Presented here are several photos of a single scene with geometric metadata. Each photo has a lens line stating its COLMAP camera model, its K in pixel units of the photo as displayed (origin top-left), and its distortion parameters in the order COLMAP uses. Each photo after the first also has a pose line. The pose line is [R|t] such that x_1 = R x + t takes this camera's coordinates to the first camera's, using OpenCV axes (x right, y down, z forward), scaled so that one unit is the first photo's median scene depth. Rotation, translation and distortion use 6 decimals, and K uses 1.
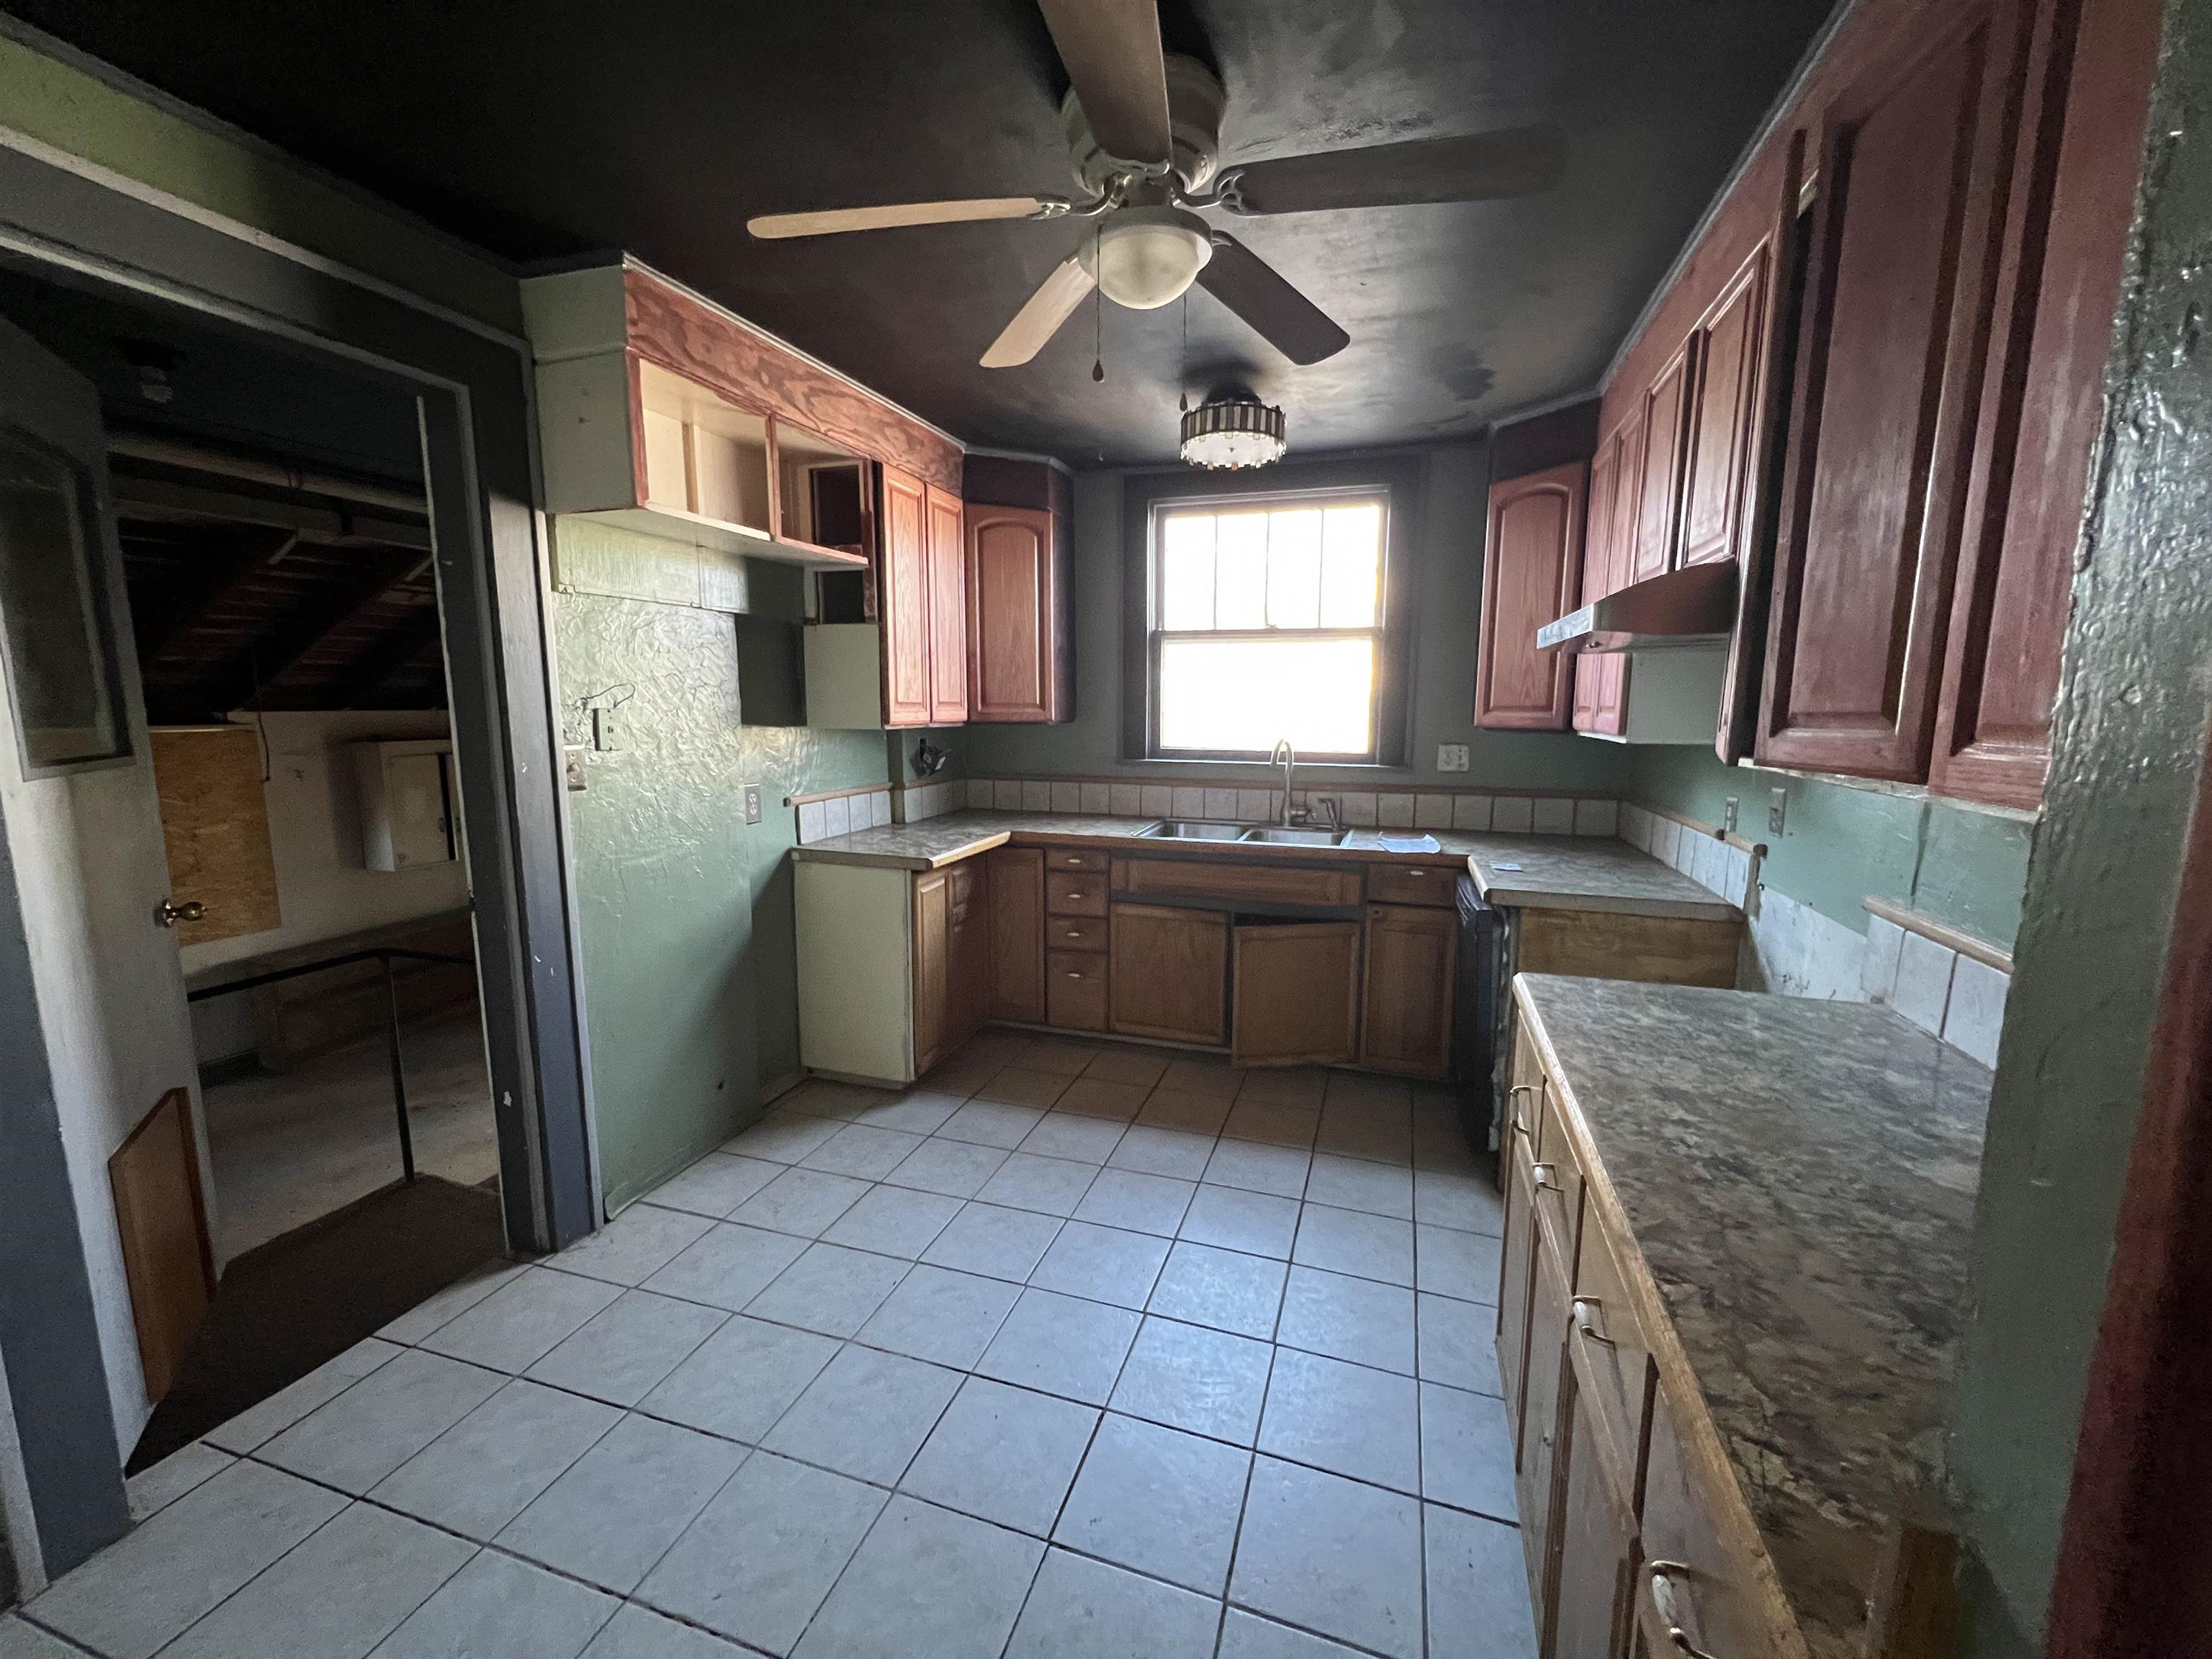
lens RADIAL K [[880.0, 0, 1111.3], [0, 880.0, 828.3], [0, 0, 1]] dist [0.000637, 0.000110]
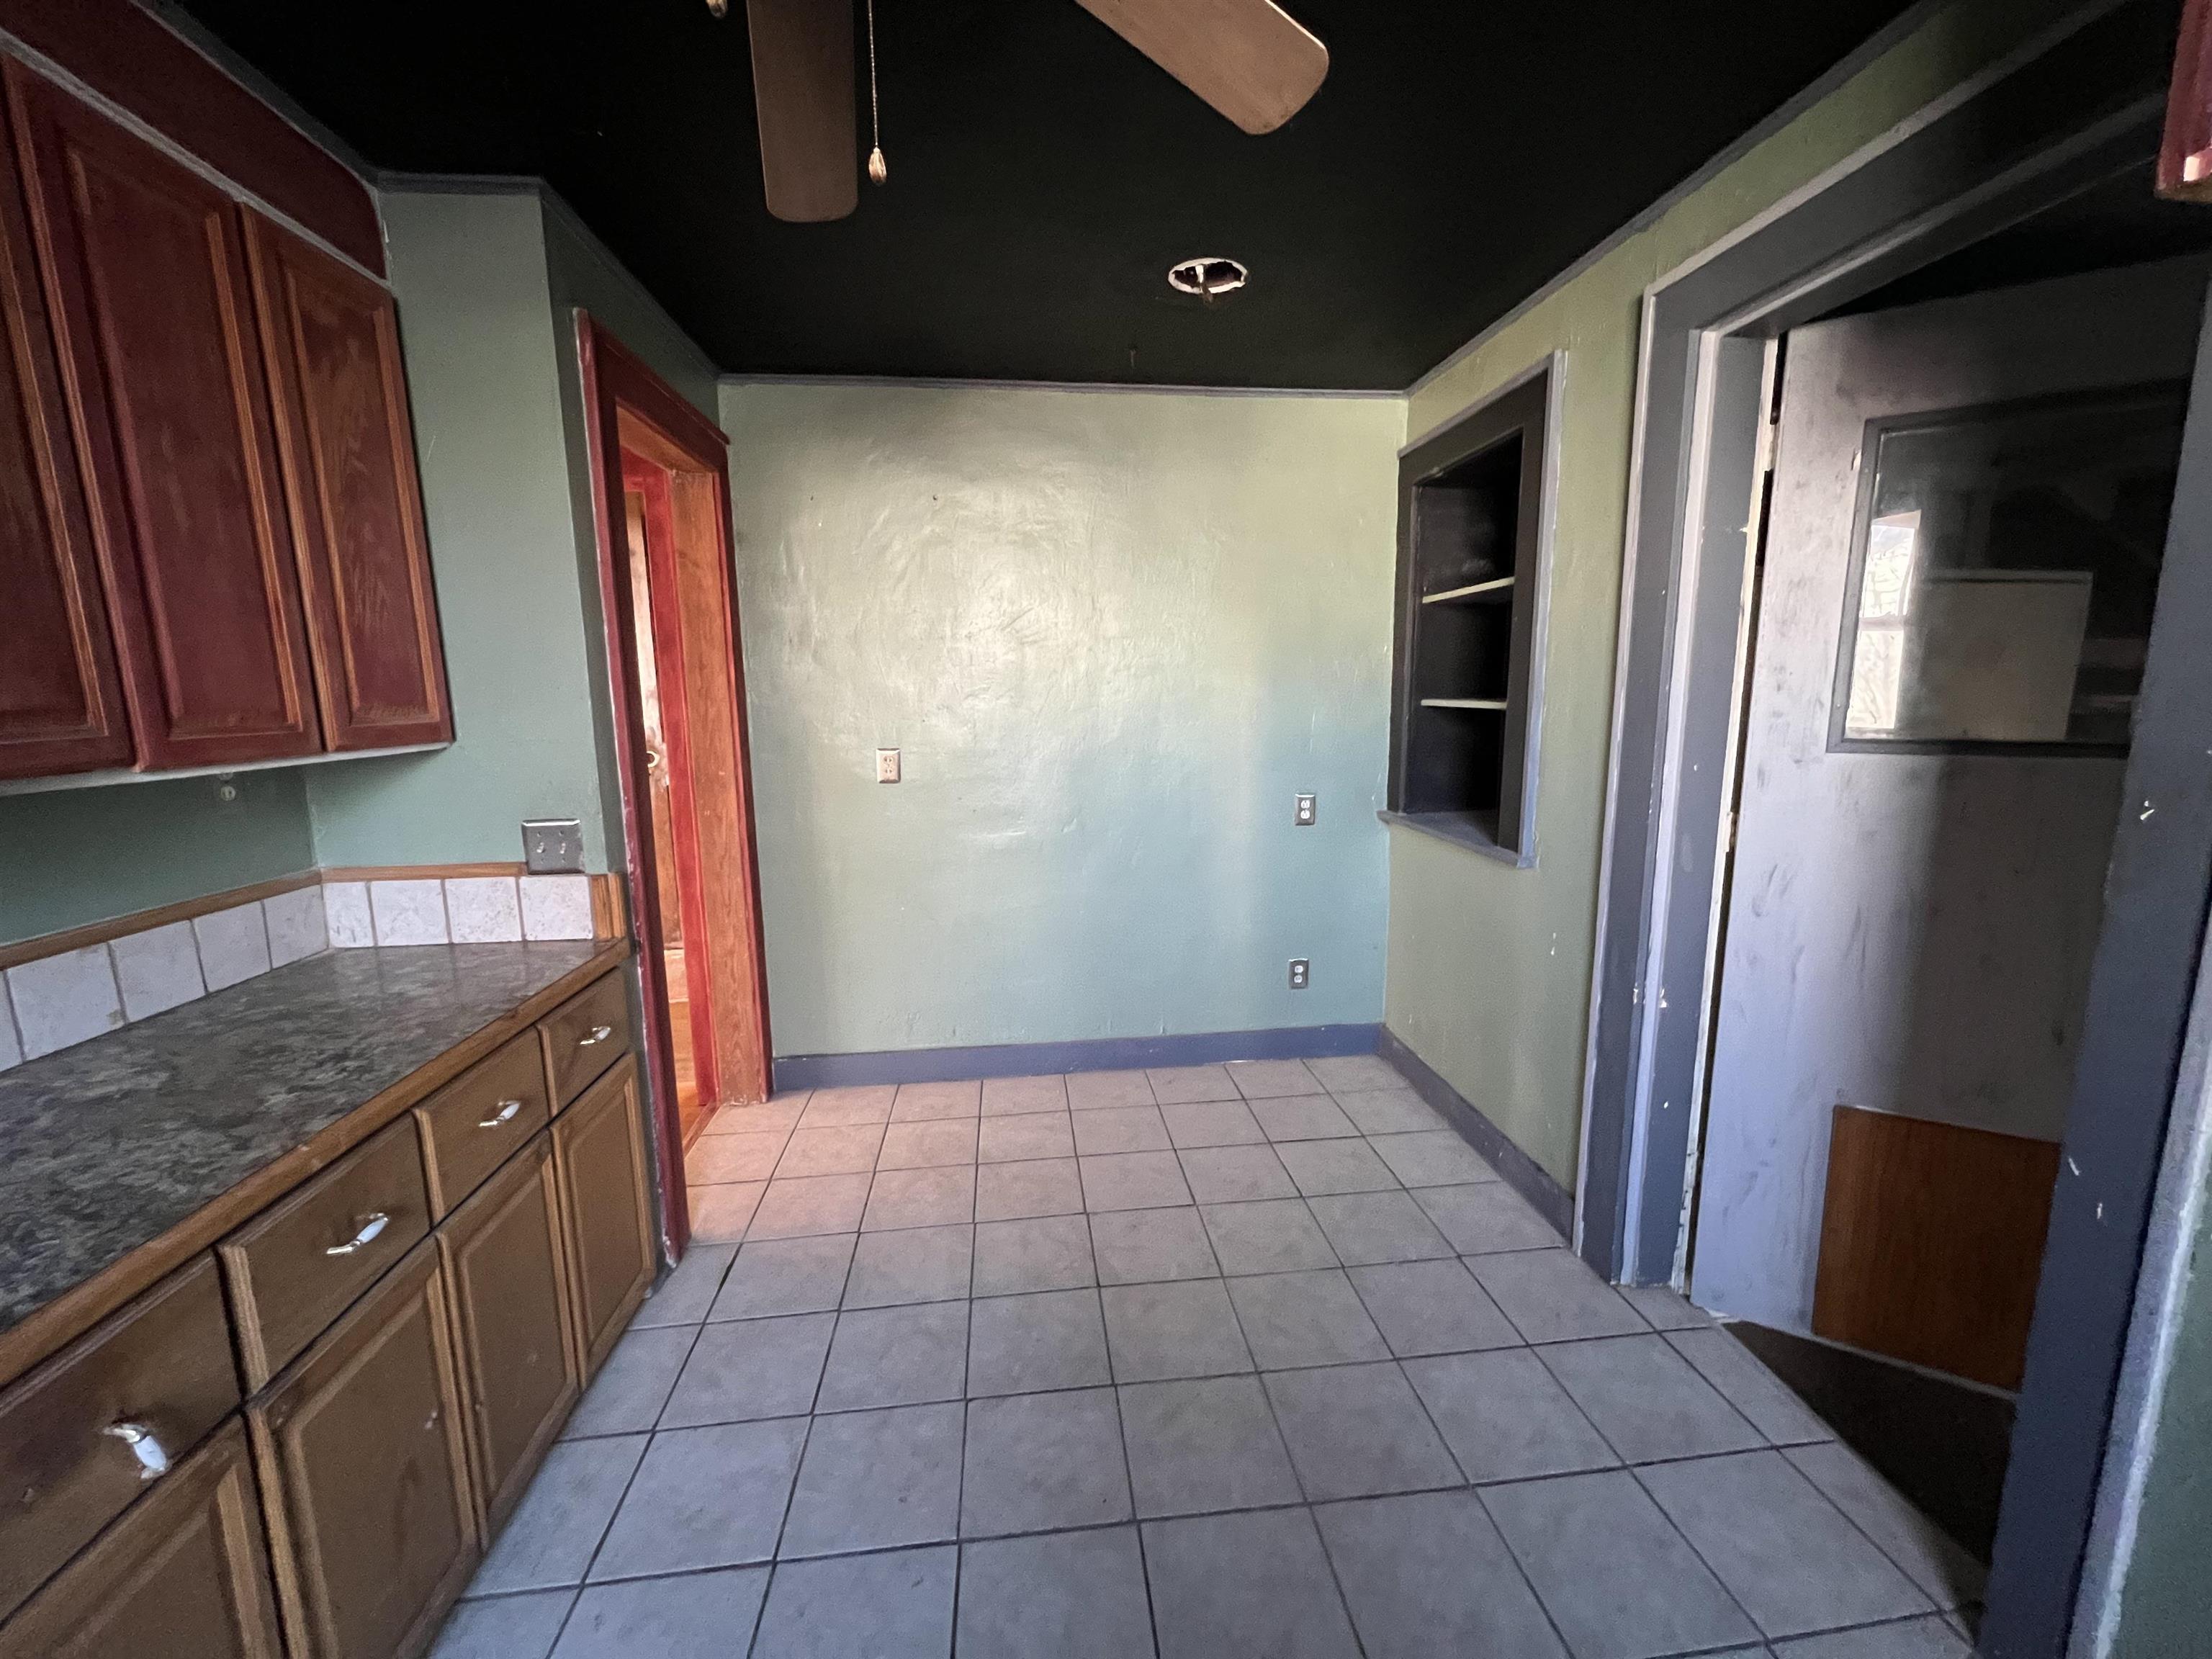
lens RADIAL K [[880.0, 0, 1106.5], [0, 880.0, 832.4], [0, 0, 1]] dist [0.000637, 0.000110]
pose [[-0.911279, 0.072504, -0.405357, 0.148965], [-0.049763, 0.957774, 0.283184, -0.292095], [0.408772, 0.278232, -0.869191, 2.051632]]
